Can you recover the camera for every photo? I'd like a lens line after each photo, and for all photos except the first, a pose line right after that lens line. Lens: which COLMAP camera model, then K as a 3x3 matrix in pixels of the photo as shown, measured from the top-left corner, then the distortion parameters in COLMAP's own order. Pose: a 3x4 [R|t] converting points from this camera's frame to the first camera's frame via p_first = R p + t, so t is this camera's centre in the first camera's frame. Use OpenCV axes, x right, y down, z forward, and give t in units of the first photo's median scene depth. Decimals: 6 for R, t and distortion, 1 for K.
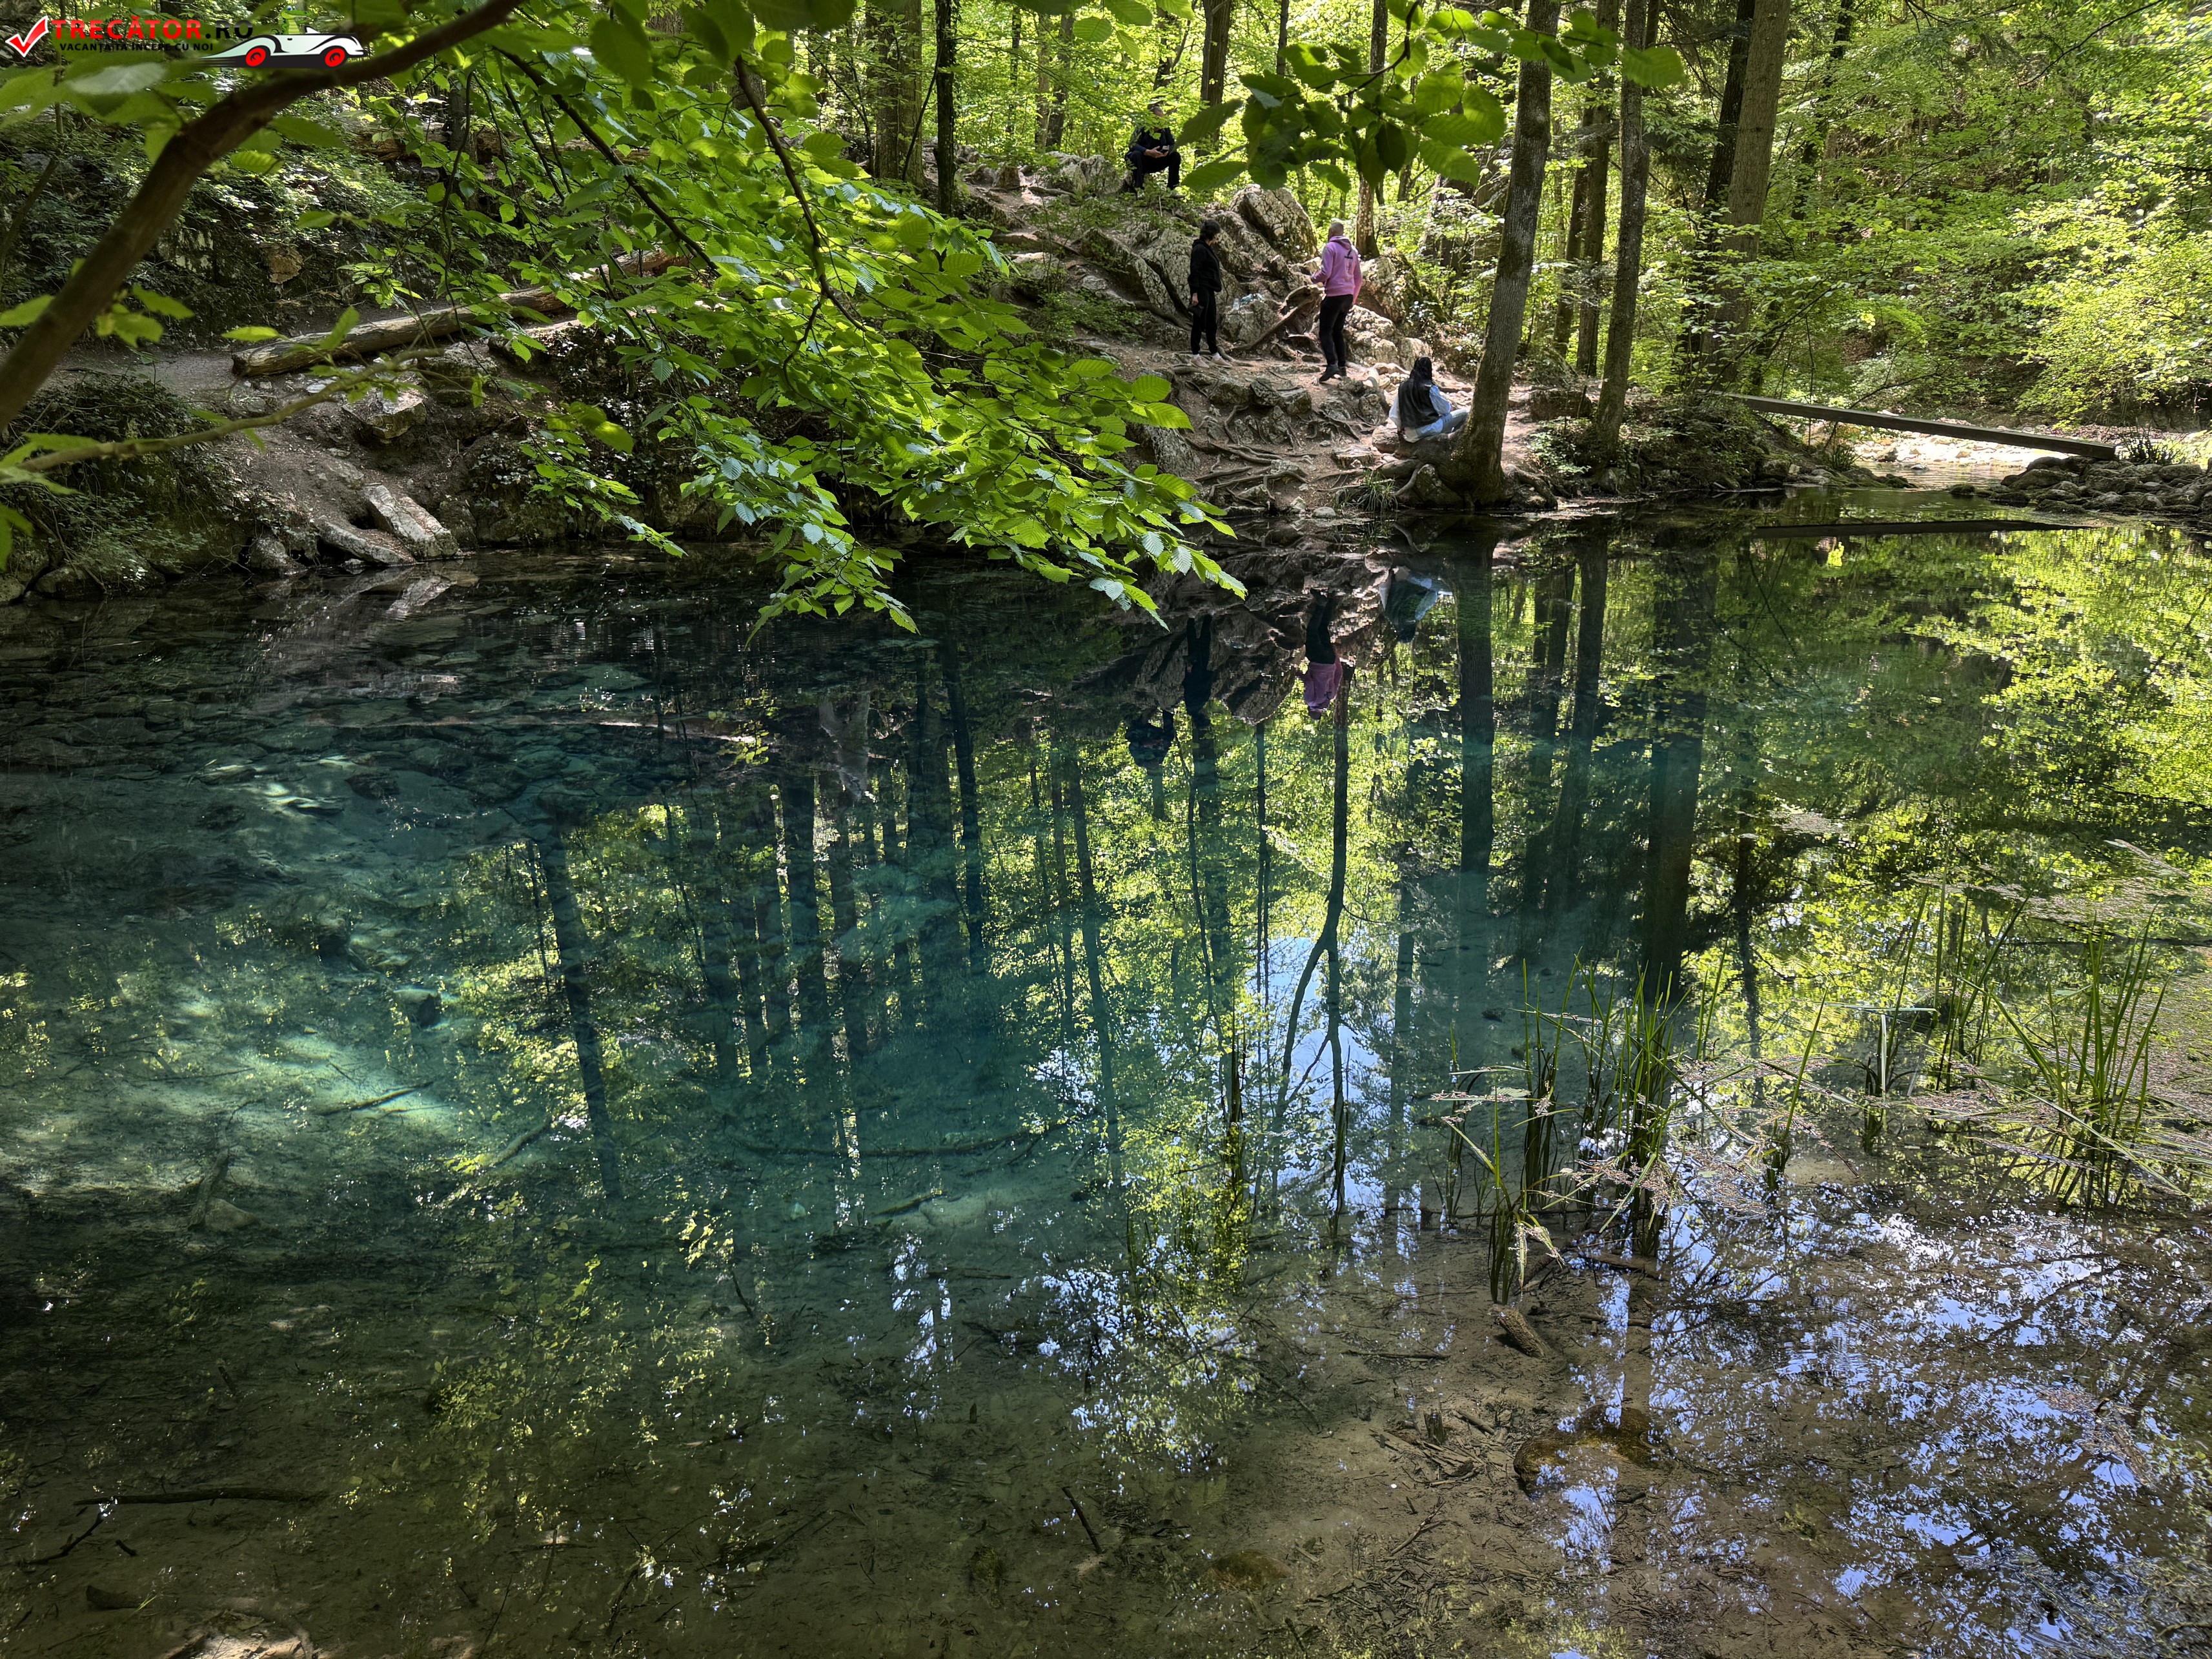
lens RADIAL K [[1556.4, 0, 1108.5], [0, 1556.4, 852.8], [0, 0, 1]] dist [0.066562, -0.074632]
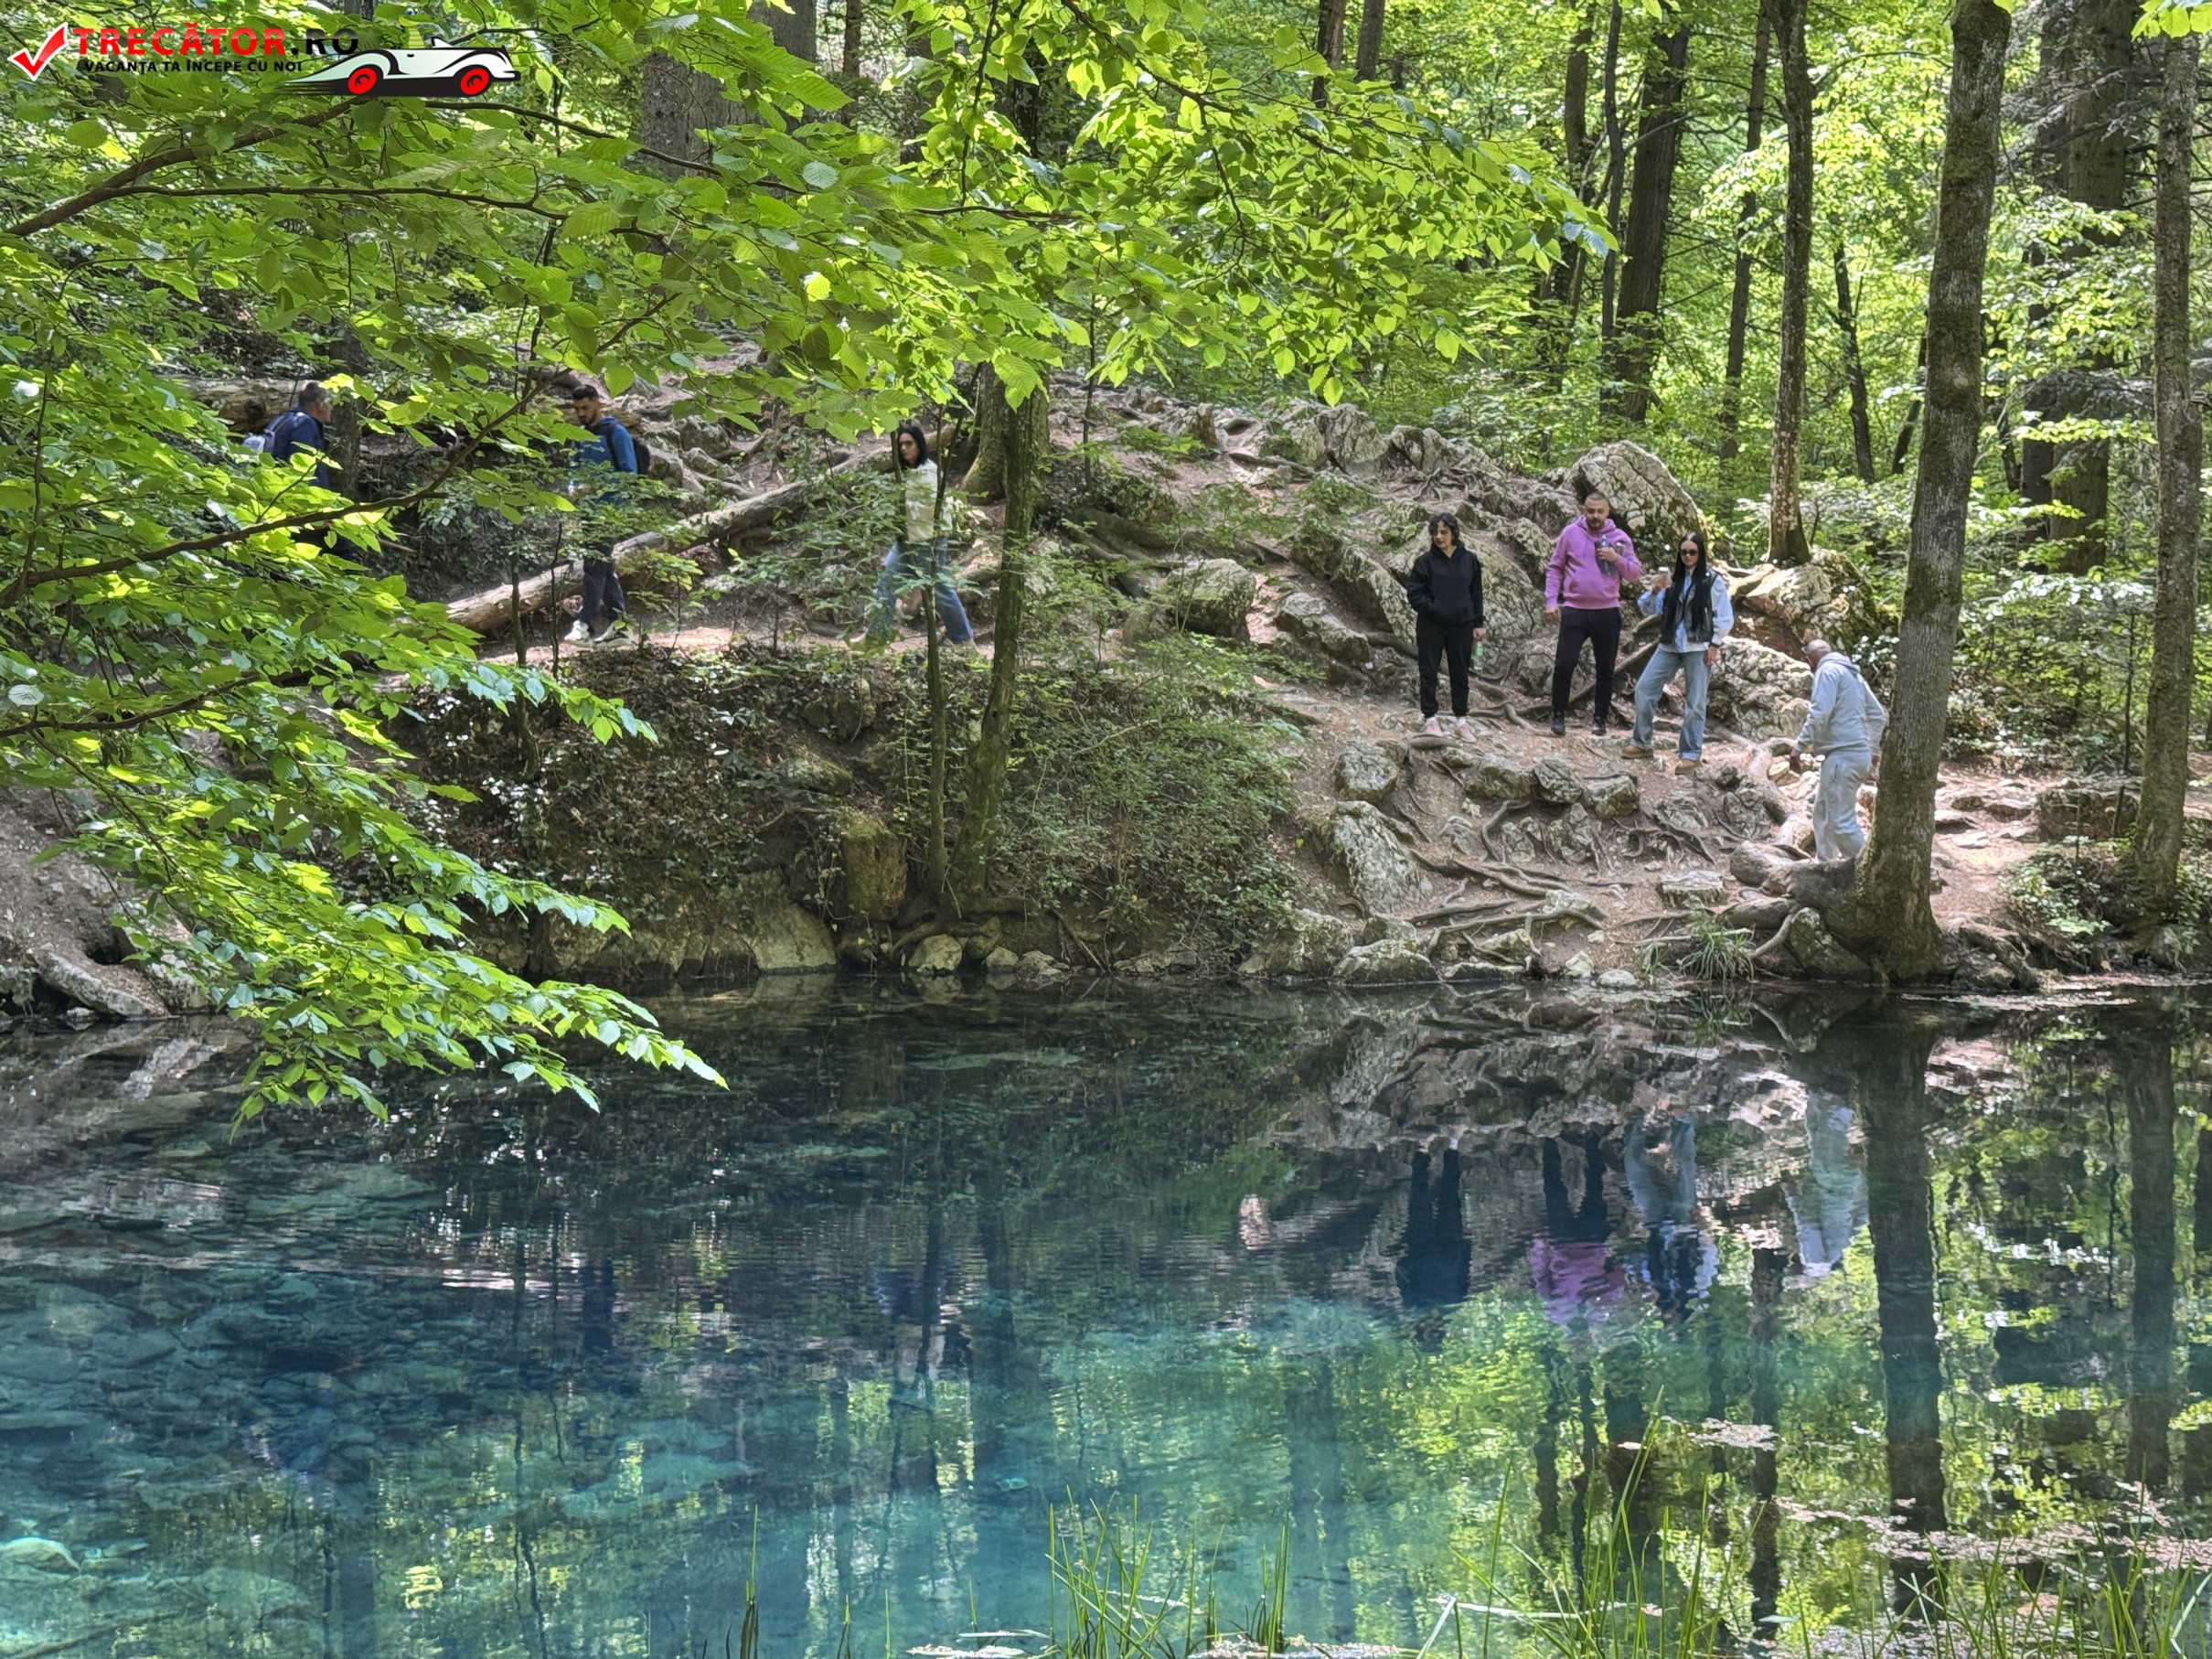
lens RADIAL K [[3140.7, 0, 1110.1], [0, 3140.7, 855.2], [0, 0, 1]] dist [0.199529, 0.000000]
pose [[0.983179, 0.026792, -0.180667, 0.158464], [-0.068844, 0.970584, -0.230710, 0.028987], [0.169171, 0.239267, 0.956103, -0.201065]]
